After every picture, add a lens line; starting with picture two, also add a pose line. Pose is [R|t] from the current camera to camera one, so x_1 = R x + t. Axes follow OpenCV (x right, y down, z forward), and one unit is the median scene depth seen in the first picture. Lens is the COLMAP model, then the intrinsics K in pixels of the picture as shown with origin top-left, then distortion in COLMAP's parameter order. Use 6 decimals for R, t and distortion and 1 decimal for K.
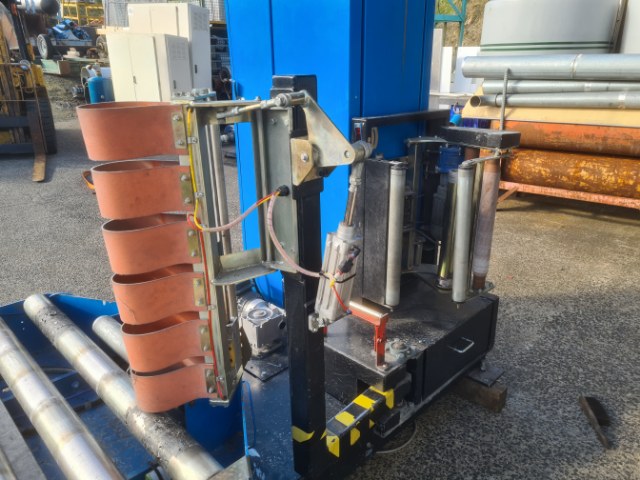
lens RADIAL K [[484.2, 0, 329.9], [0, 484.2, 243.0], [0, 0, 1]] dist [0.058540, -0.040487]
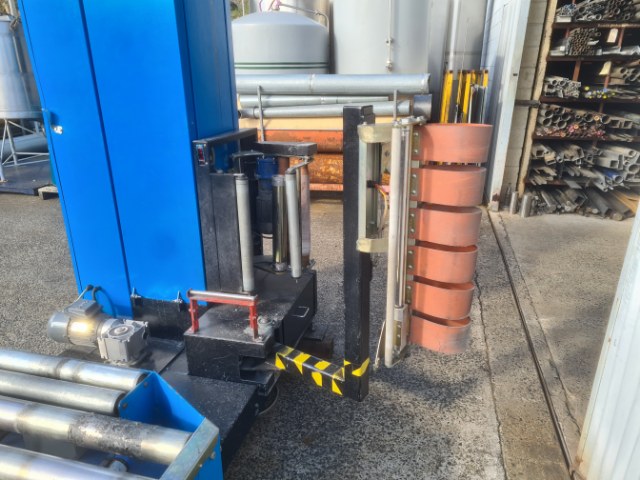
lens RADIAL K [[480.4, 0, 319.5], [0, 480.4, 245.6], [0, 0, 1]] dist [0.066587, -0.047899]
pose [[0.873027, -0.170504, 0.456893, -0.240599], [0.174491, 0.984078, 0.033824, 0.005660], [-0.455386, 0.050194, 0.888878, -0.150304]]
